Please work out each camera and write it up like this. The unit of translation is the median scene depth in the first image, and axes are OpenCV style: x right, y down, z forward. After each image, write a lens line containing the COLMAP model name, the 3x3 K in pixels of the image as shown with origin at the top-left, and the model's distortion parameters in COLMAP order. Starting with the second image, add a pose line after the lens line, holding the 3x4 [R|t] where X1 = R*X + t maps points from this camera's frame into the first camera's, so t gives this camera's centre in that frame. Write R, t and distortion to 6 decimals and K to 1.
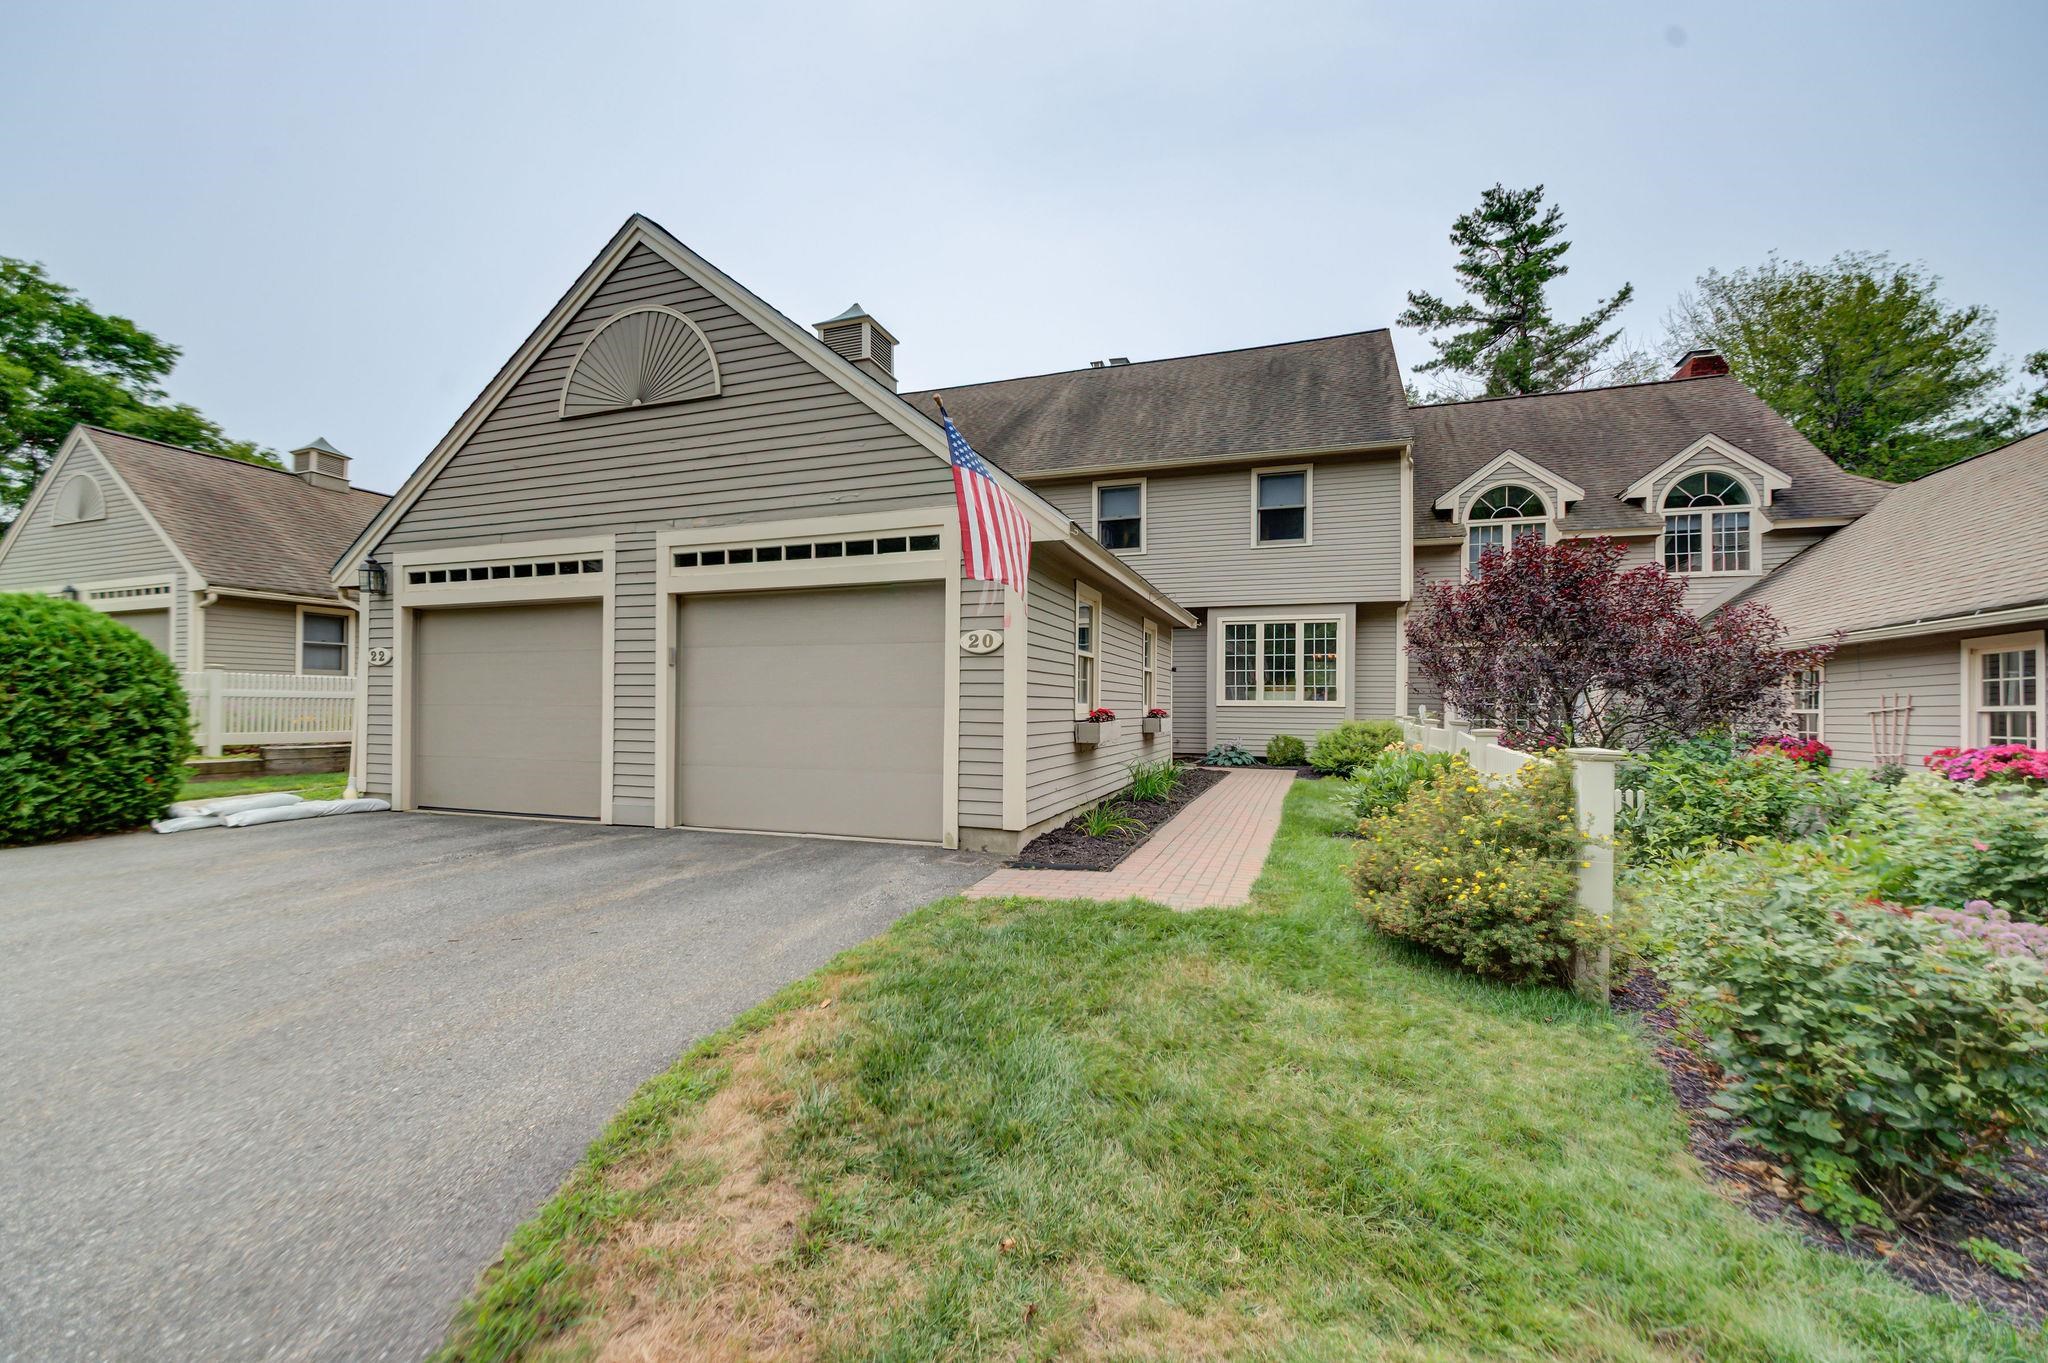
lens RADIAL K [[829.5, 0, 1011.9], [0, 829.5, 690.4], [0, 0, 1]] dist [-0.008232, -0.005653]
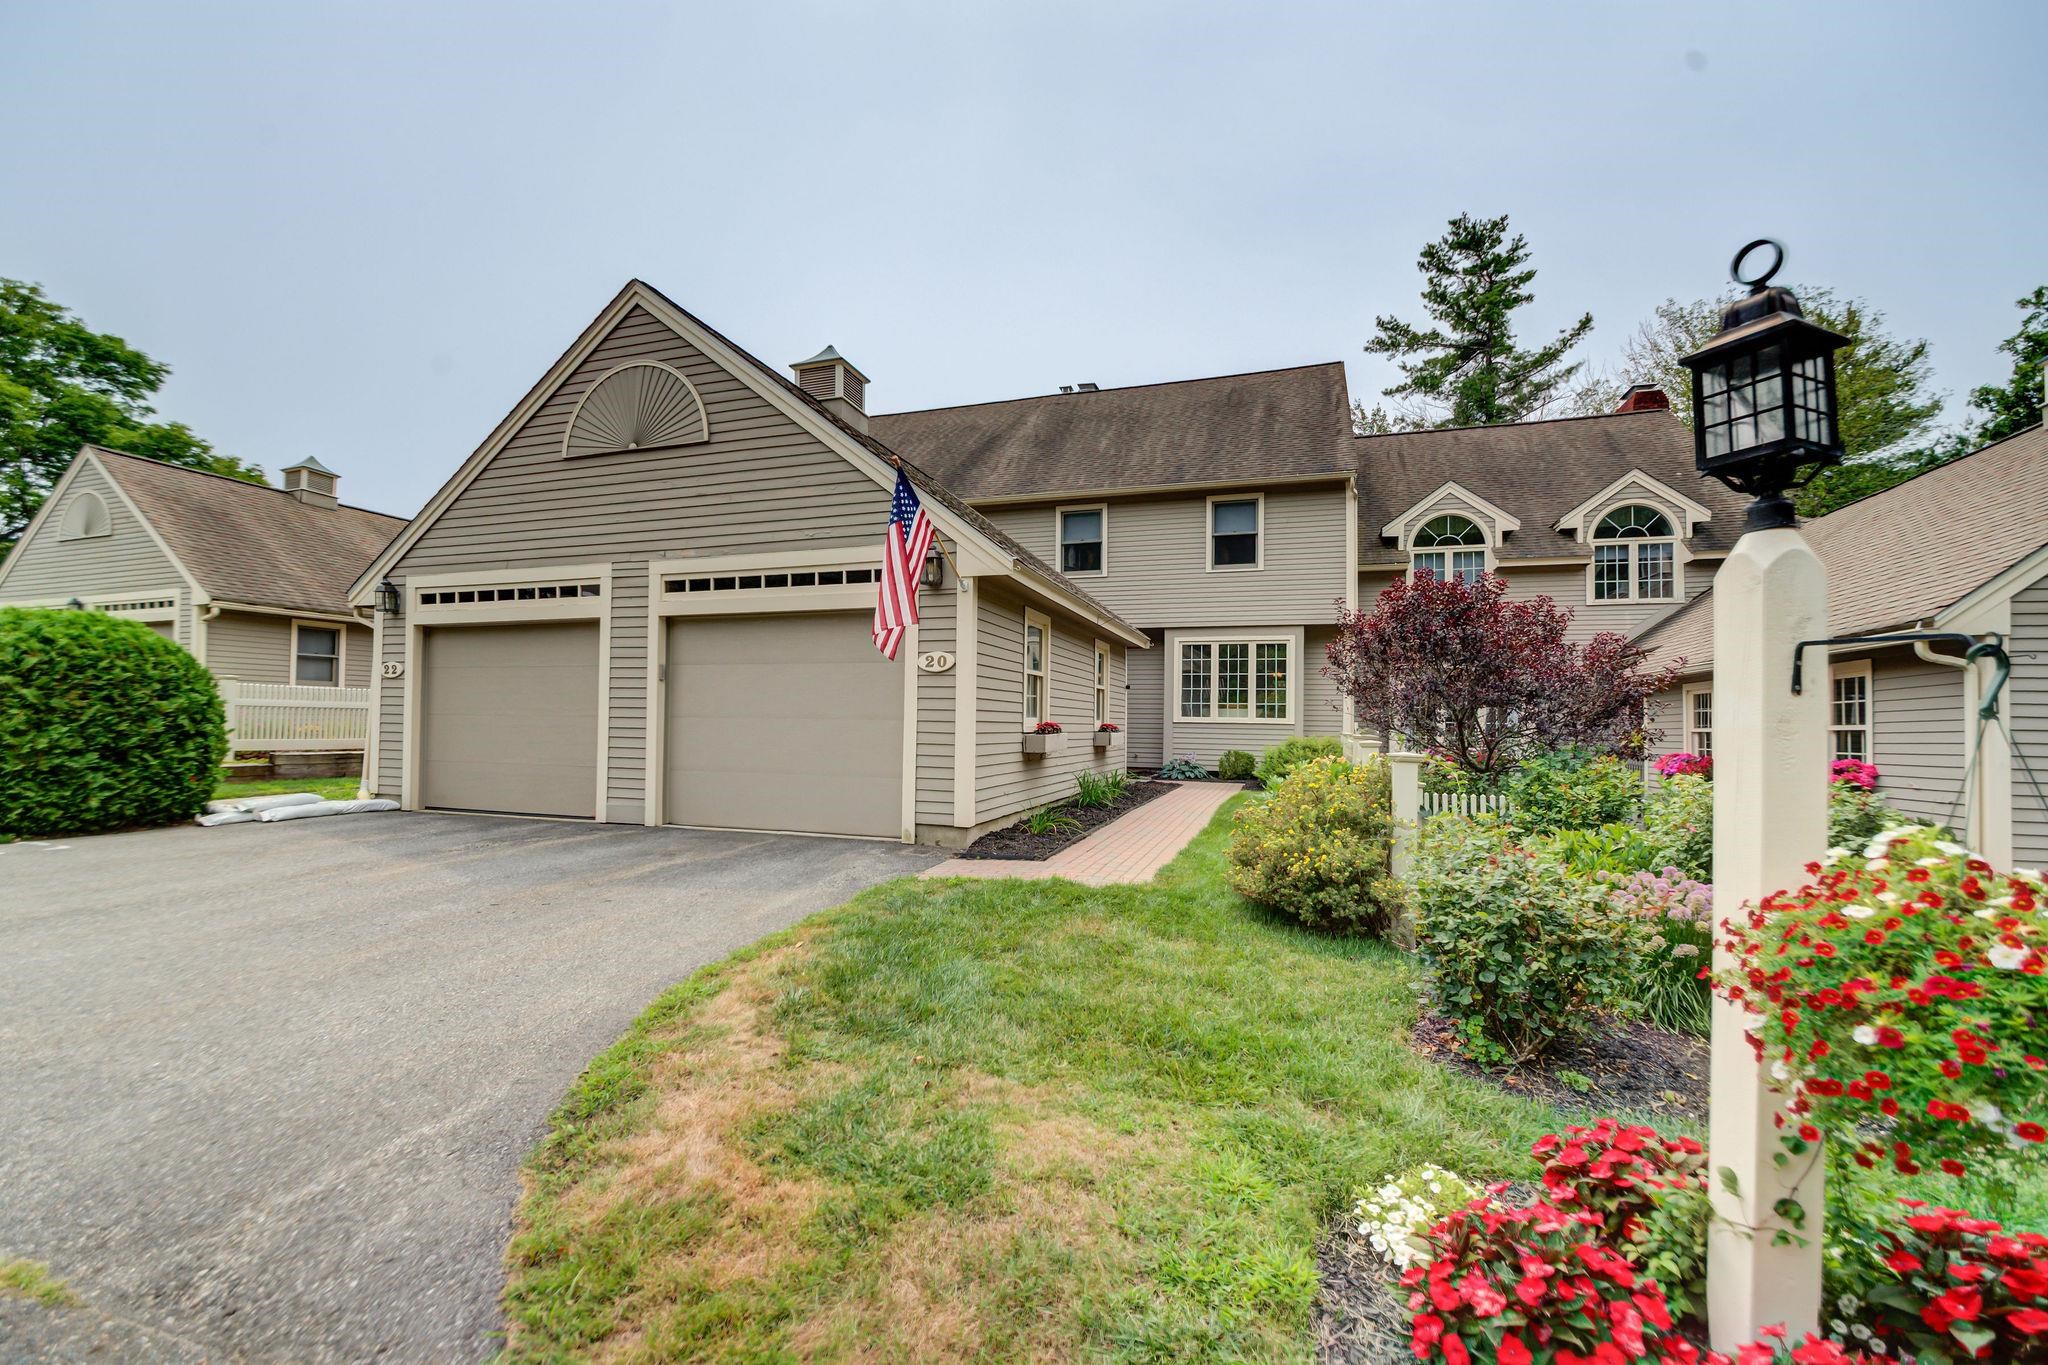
lens RADIAL K [[850.0, 0, 997.3], [0, 850.0, 699.2], [0, 0, 1]] dist [-0.014936, -0.001043]
pose [[0.999911, 0.007750, 0.010855, 0.017452], [-0.007647, 0.999926, -0.009502, 0.001535], [-0.010927, 0.009419, 0.999896, -0.086742]]
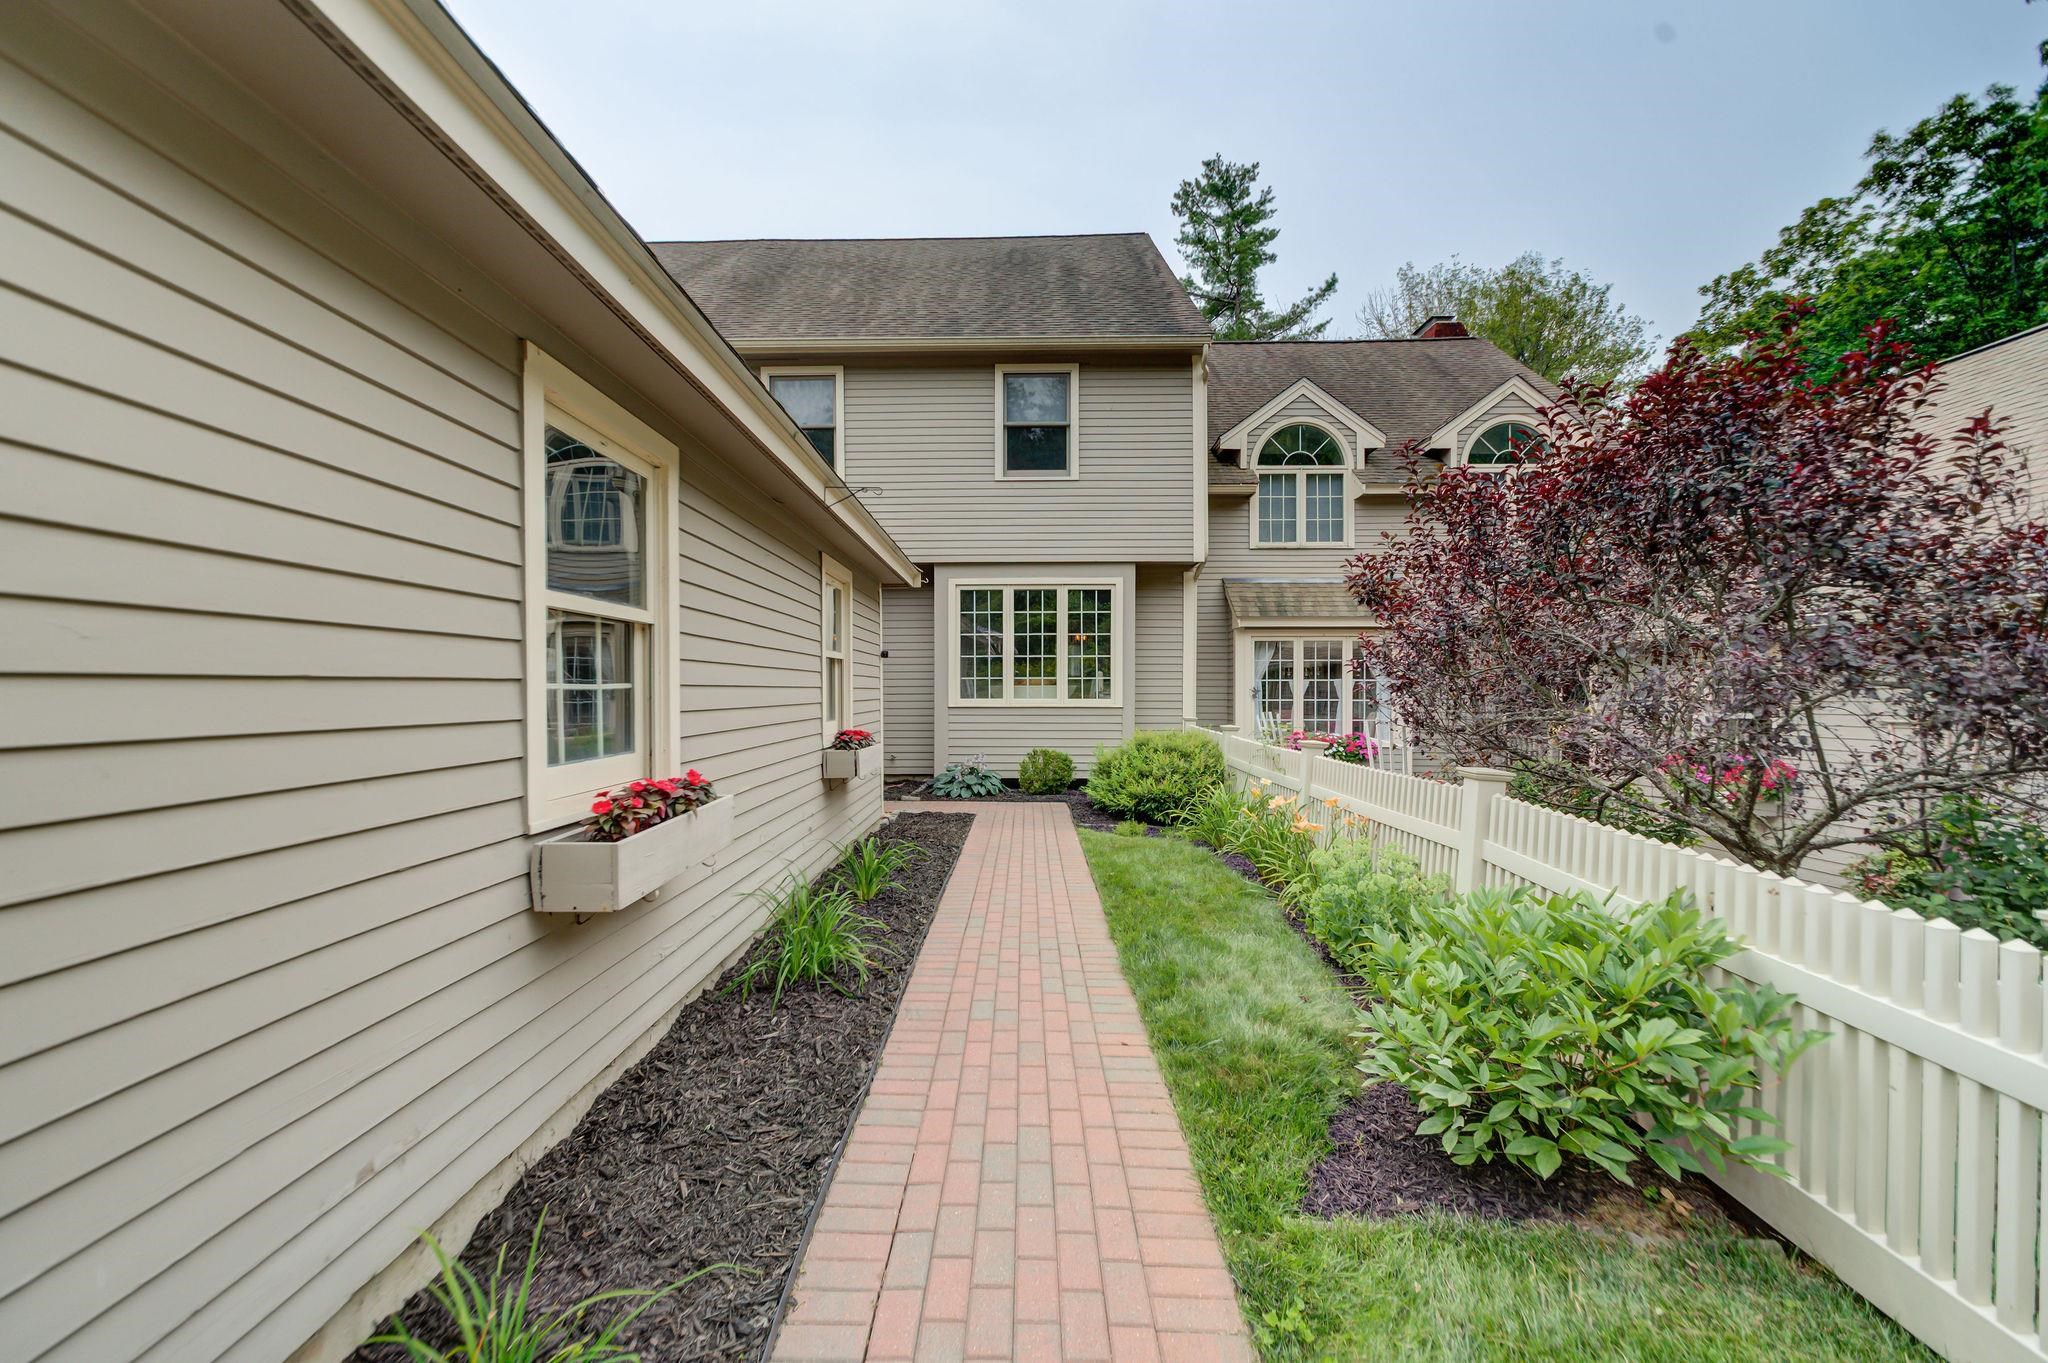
lens RADIAL K [[829.5, 0, 1011.9], [0, 829.5, 690.4], [0, 0, 1]] dist [-0.008232, -0.005653]
pose [[0.943592, -0.012109, 0.330890, 0.086066], [0.005701, 0.999777, 0.020331, -0.011449], [-0.331063, -0.017298, 0.943450, 0.414552]]
